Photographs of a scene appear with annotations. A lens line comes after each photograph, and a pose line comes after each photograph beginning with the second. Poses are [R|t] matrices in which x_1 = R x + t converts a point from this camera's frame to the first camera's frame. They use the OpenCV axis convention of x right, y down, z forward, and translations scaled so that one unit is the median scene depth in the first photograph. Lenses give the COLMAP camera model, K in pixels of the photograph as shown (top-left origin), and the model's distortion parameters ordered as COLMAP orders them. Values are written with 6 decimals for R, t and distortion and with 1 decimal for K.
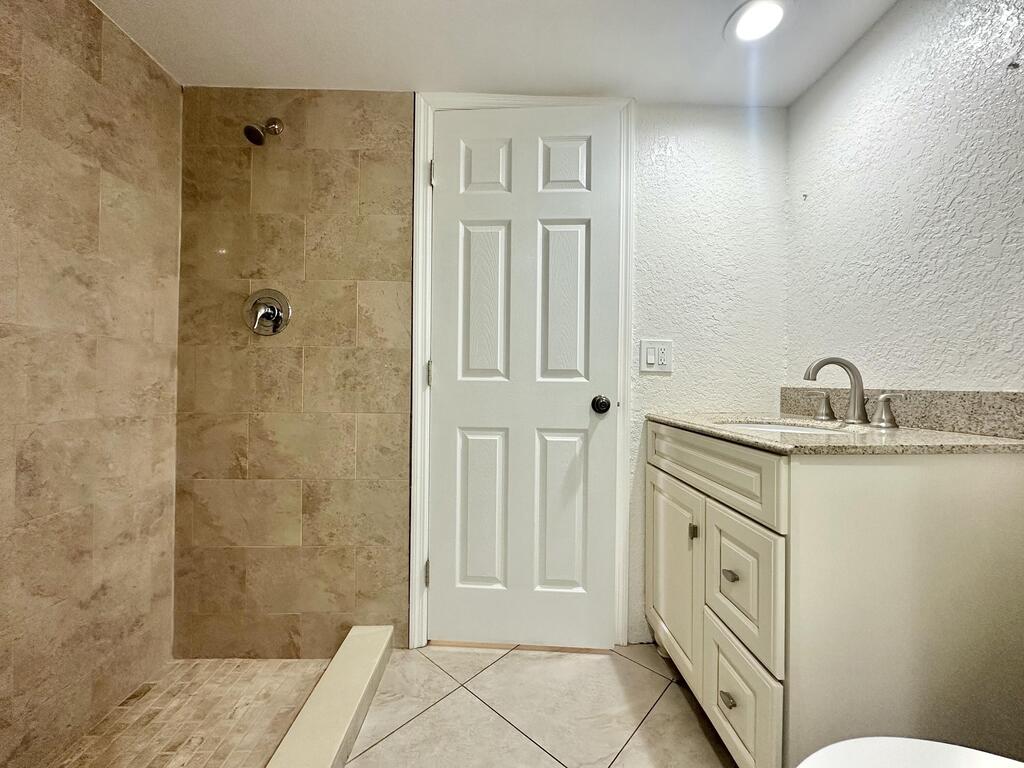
lens RADIAL K [[410.8, 0, 514.9], [0, 410.8, 382.1], [0, 0, 1]] dist [-0.002976, -0.000053]
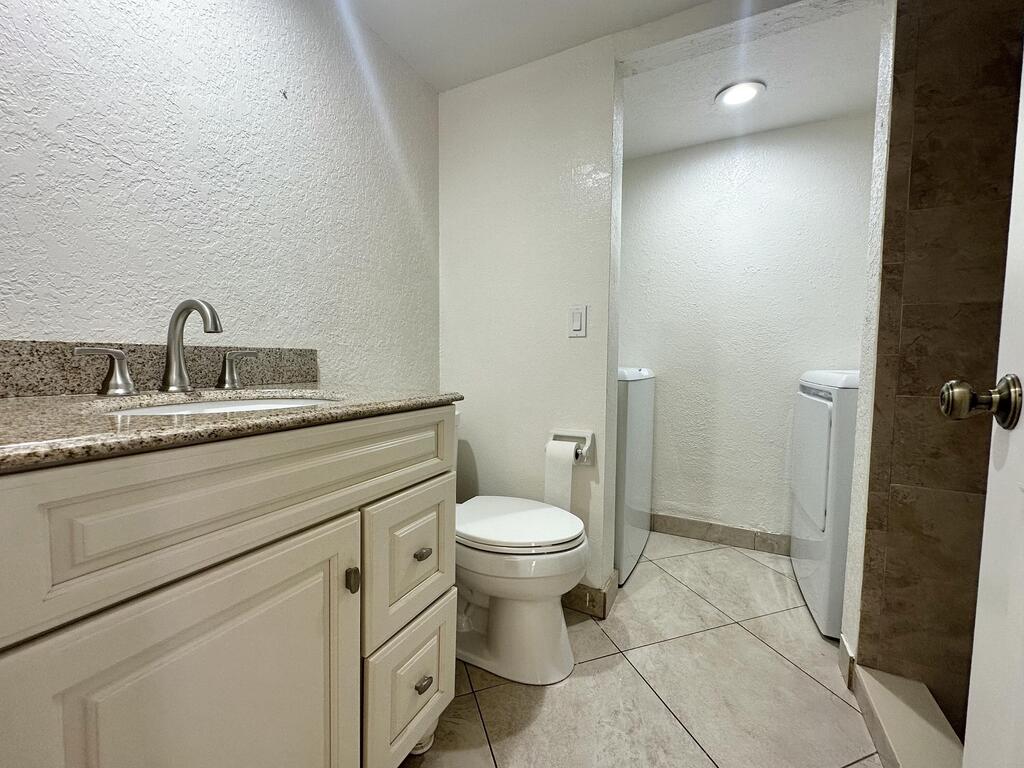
lens RADIAL K [[410.8, 0, 514.9], [0, 410.8, 382.1], [0, 0, 1]] dist [-0.002976, -0.000053]
pose [[-0.878107, -0.048001, 0.476050, -0.068462], [-0.020740, 0.997838, 0.062358, 0.031397], [-0.478014, 0.044884, -0.877204, 1.688740]]
